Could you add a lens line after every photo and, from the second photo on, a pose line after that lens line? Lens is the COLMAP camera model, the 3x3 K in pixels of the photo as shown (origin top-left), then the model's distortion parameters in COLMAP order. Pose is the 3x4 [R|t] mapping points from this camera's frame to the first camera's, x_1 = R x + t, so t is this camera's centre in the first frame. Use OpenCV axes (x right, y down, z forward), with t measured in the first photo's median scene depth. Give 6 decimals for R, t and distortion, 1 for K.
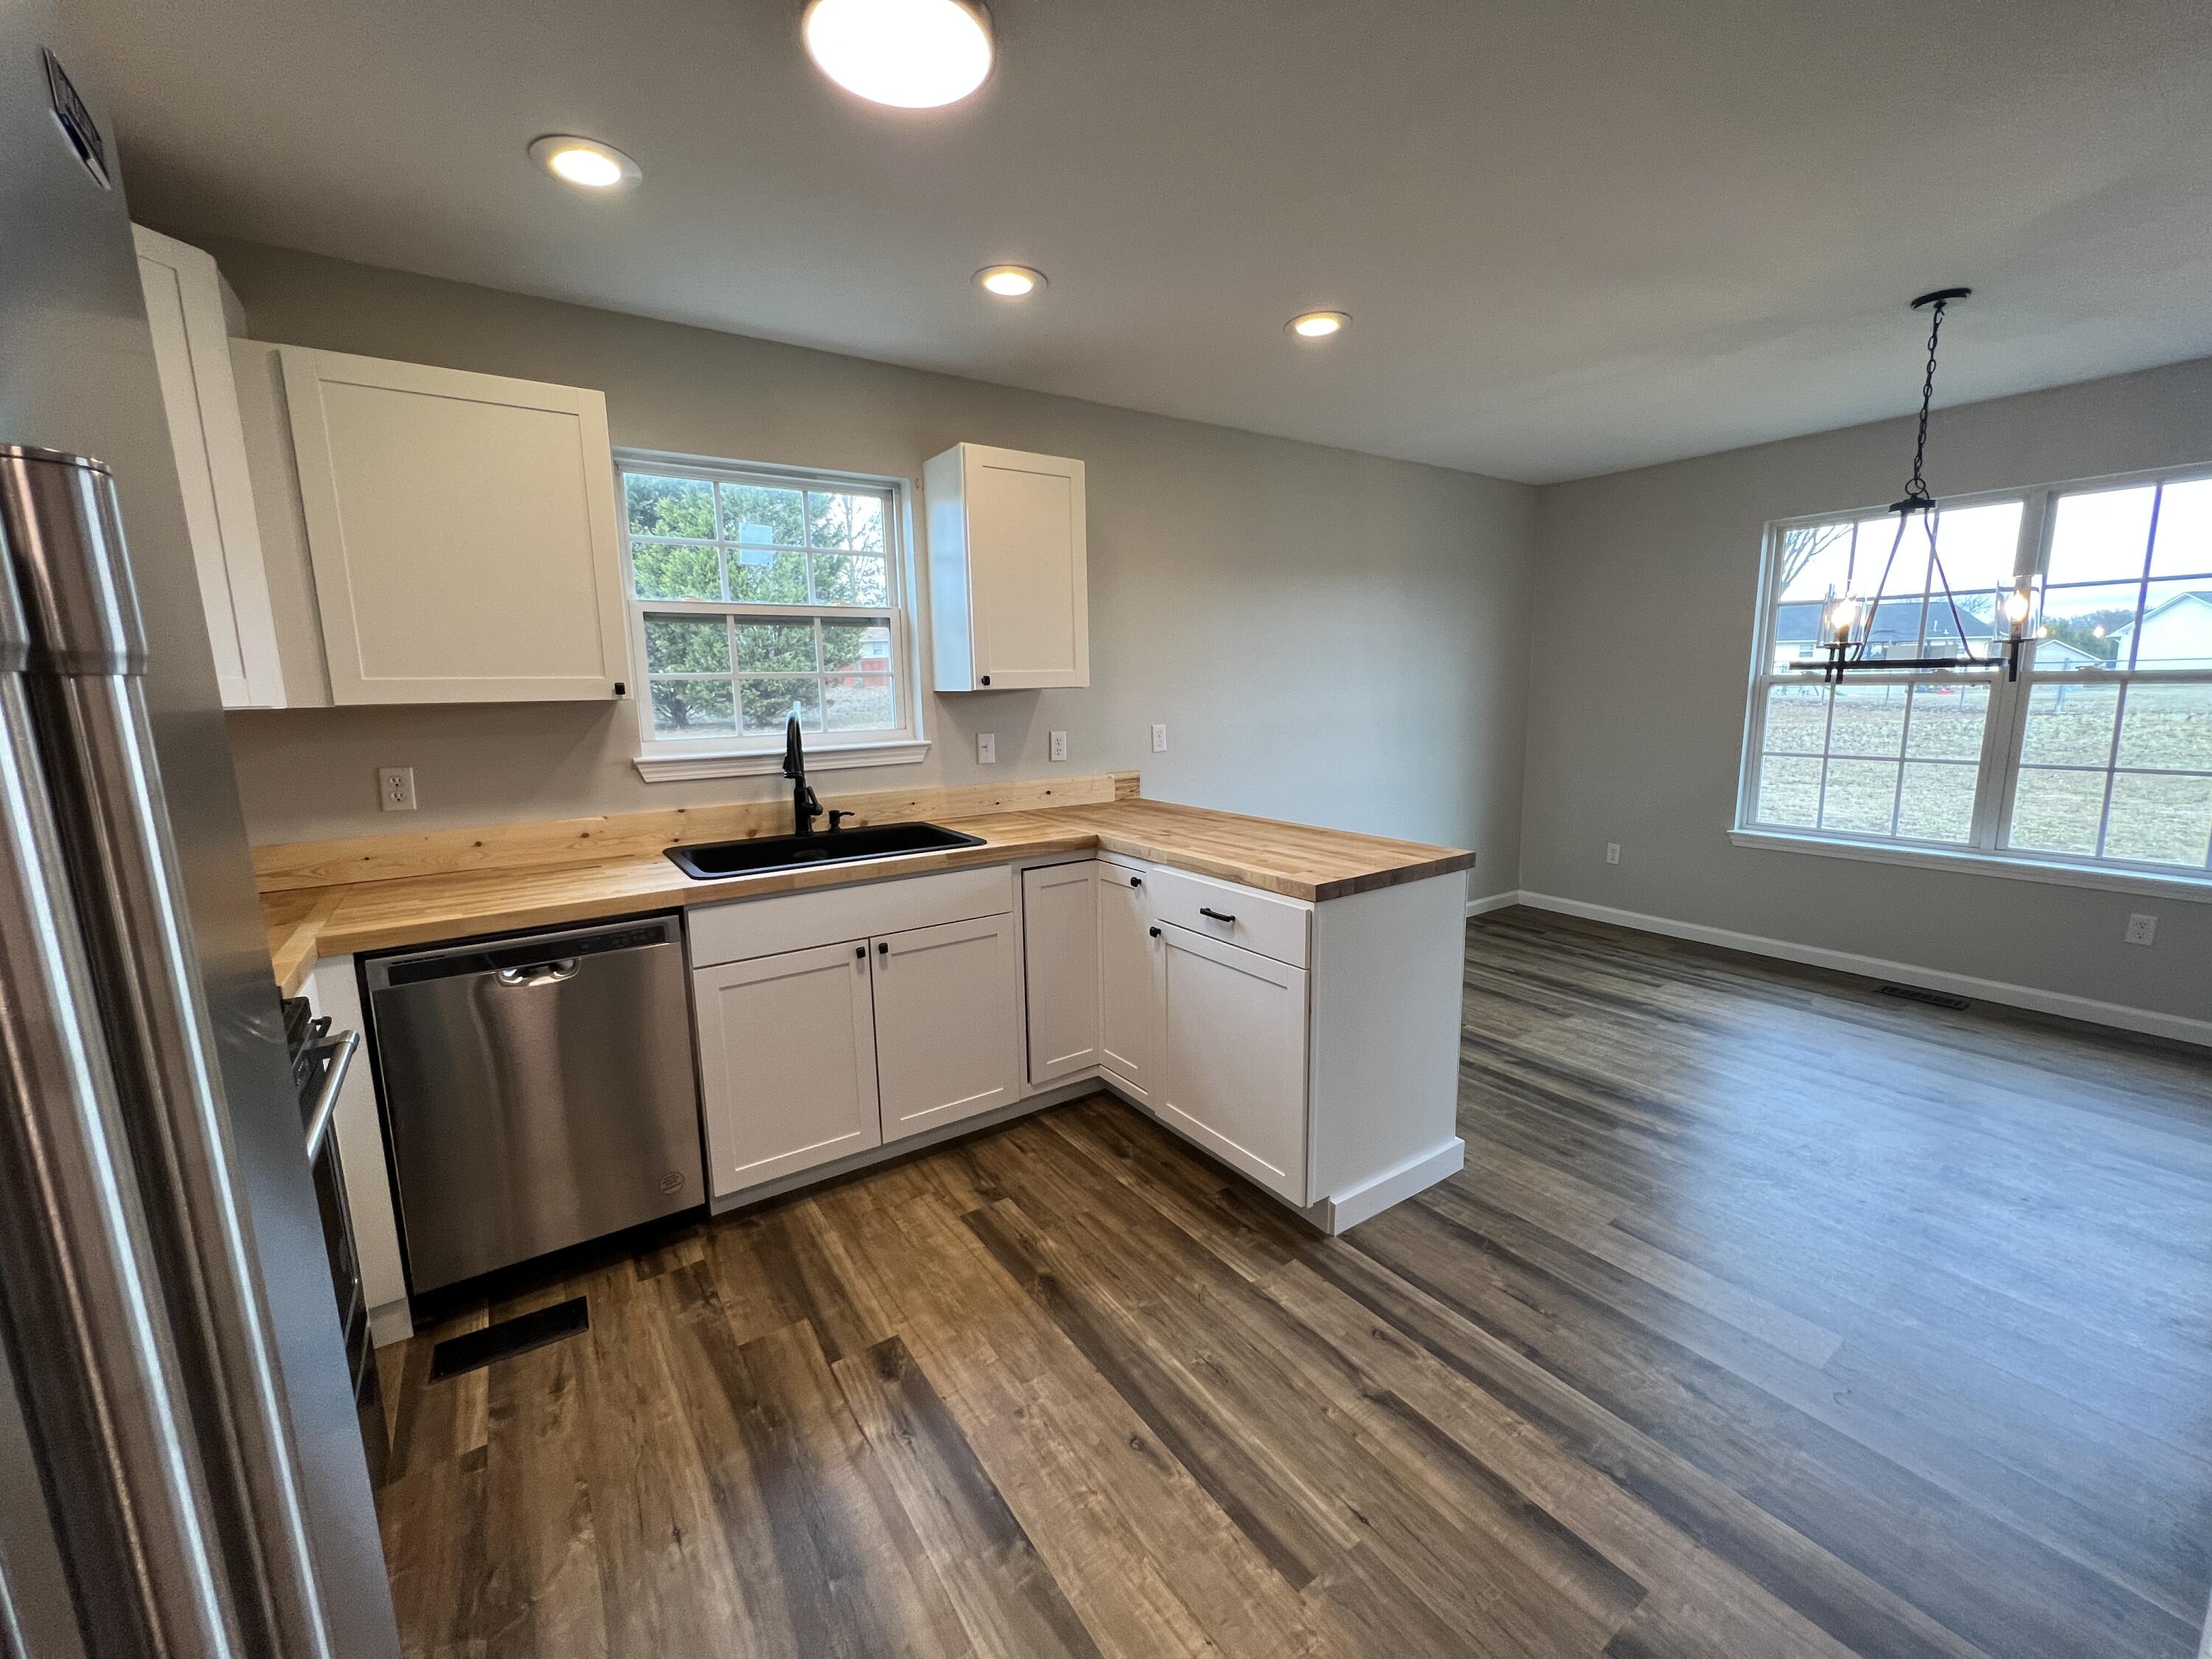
lens RADIAL K [[881.2, 0, 1101.1], [0, 881.2, 825.9], [0, 0, 1]] dist [-0.001623, -0.000114]
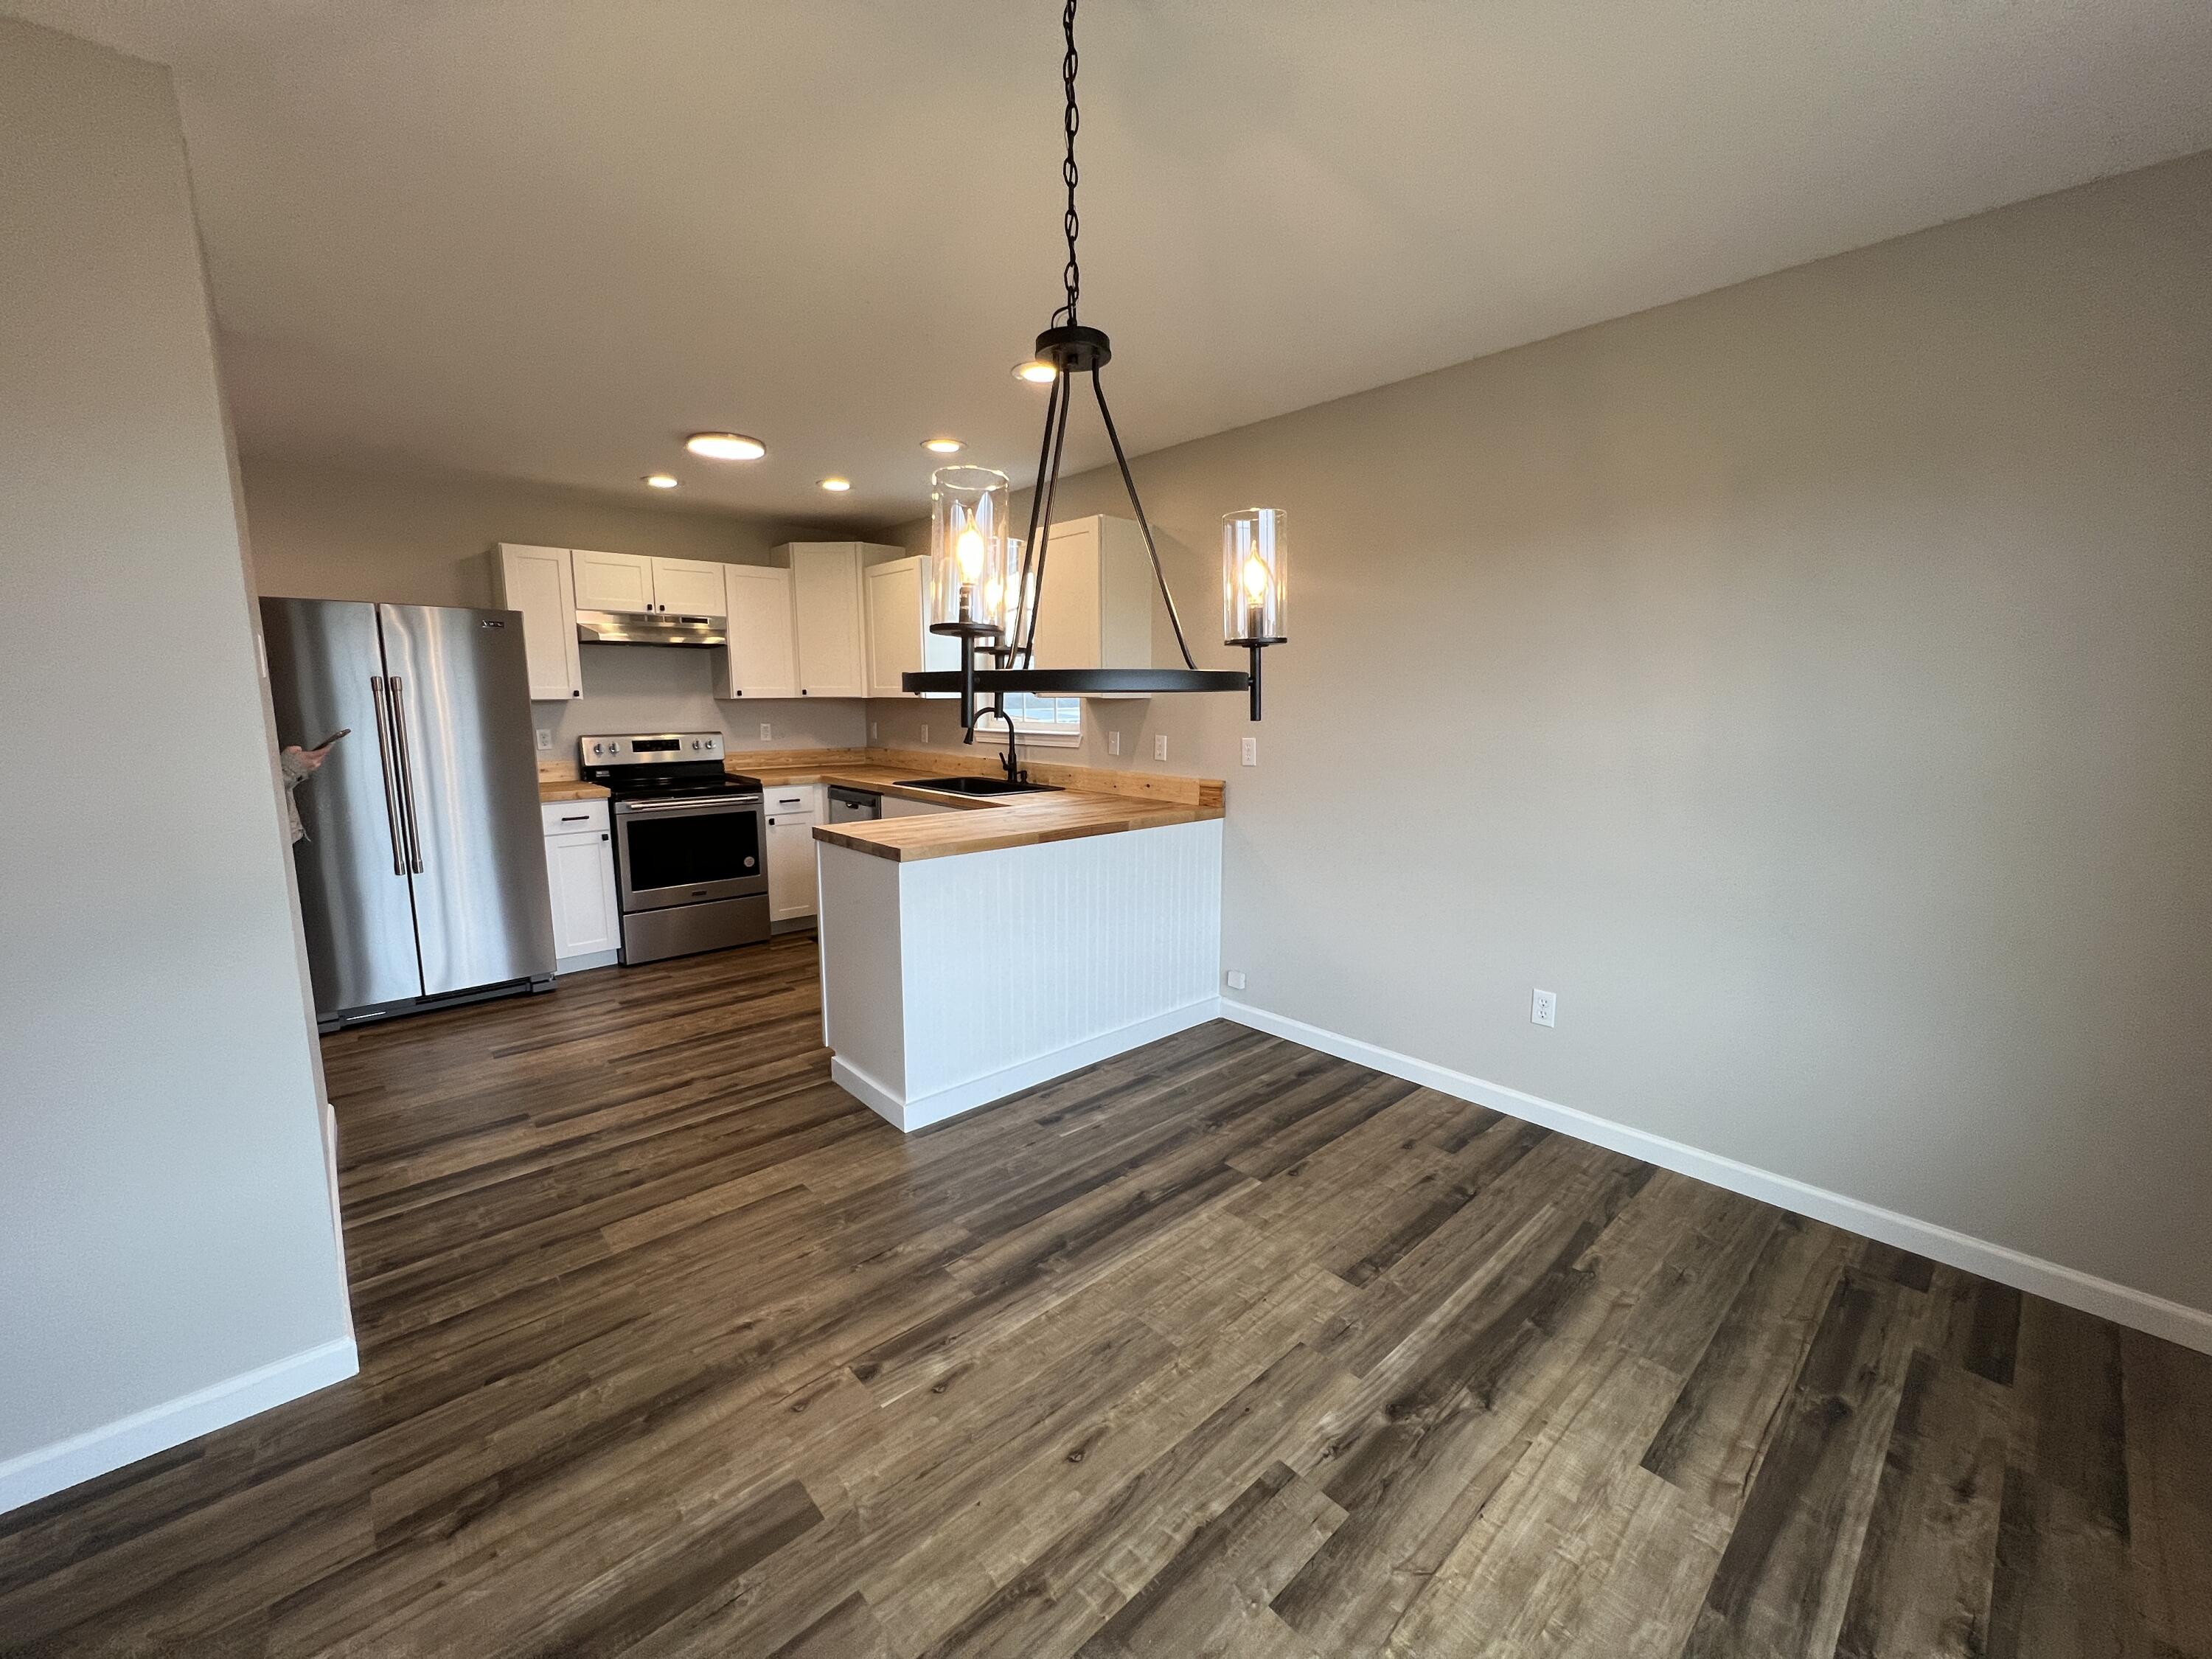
lens RADIAL K [[881.2, 0, 1101.1], [0, 881.2, 825.9], [0, 0, 1]] dist [-0.001623, -0.000114]
pose [[0.138315, 0.166234, -0.976338, 1.190144], [-0.162459, 0.976268, 0.143207, -0.156258], [0.976973, 0.138807, 0.162038, 0.813434]]
